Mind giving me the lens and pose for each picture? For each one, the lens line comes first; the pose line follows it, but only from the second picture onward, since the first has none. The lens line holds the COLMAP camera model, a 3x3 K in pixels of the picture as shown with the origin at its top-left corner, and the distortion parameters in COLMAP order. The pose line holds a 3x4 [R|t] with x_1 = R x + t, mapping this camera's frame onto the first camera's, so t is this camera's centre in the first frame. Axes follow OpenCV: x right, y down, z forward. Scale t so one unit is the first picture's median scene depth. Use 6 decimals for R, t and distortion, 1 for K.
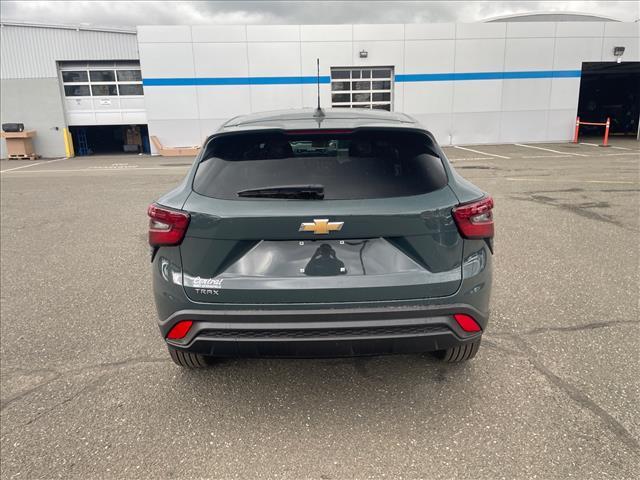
lens RADIAL K [[480.5, 0, 323.3], [0, 480.5, 241.2], [0, 0, 1]] dist [0.068008, -0.089669]
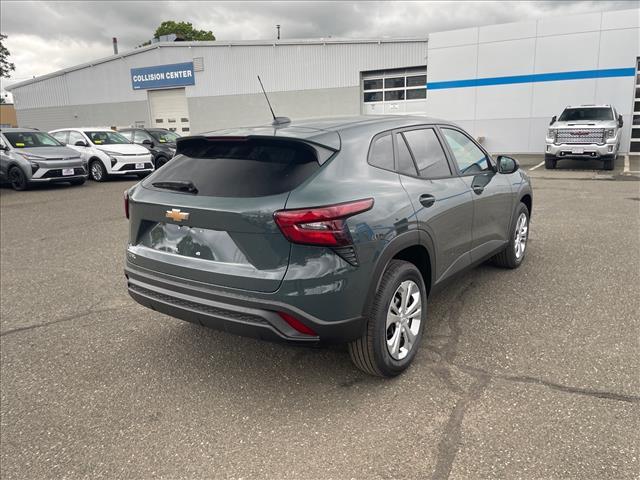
lens RADIAL K [[480.5, 0, 331.6], [0, 480.5, 236.4], [0, 0, 1]] dist [0.068008, -0.089669]
pose [[0.819262, 0.127832, -0.558989, 0.093257], [-0.132979, 0.990614, 0.031643, -0.006250], [0.557787, 0.048410, 0.828571, 0.017337]]
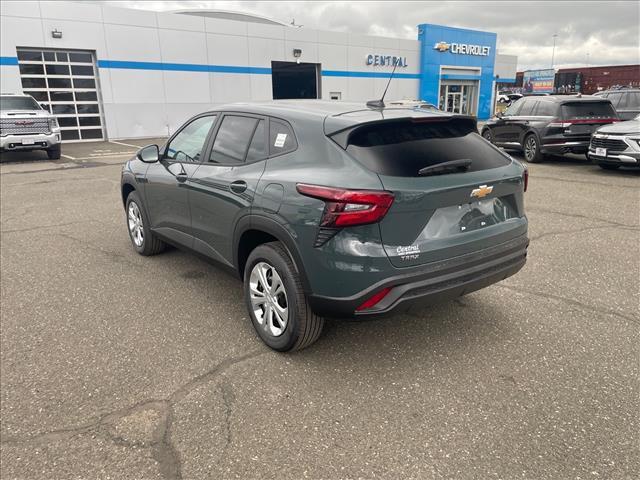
lens RADIAL K [[480.5, 0, 322.8], [0, 480.5, 243.1], [0, 0, 1]] dist [0.068008, -0.089669]
pose [[0.808215, -0.149448, 0.569608, -0.101793], [0.137391, 0.988422, 0.064388, -0.003206], [-0.572636, 0.026220, 0.819390, 0.015494]]
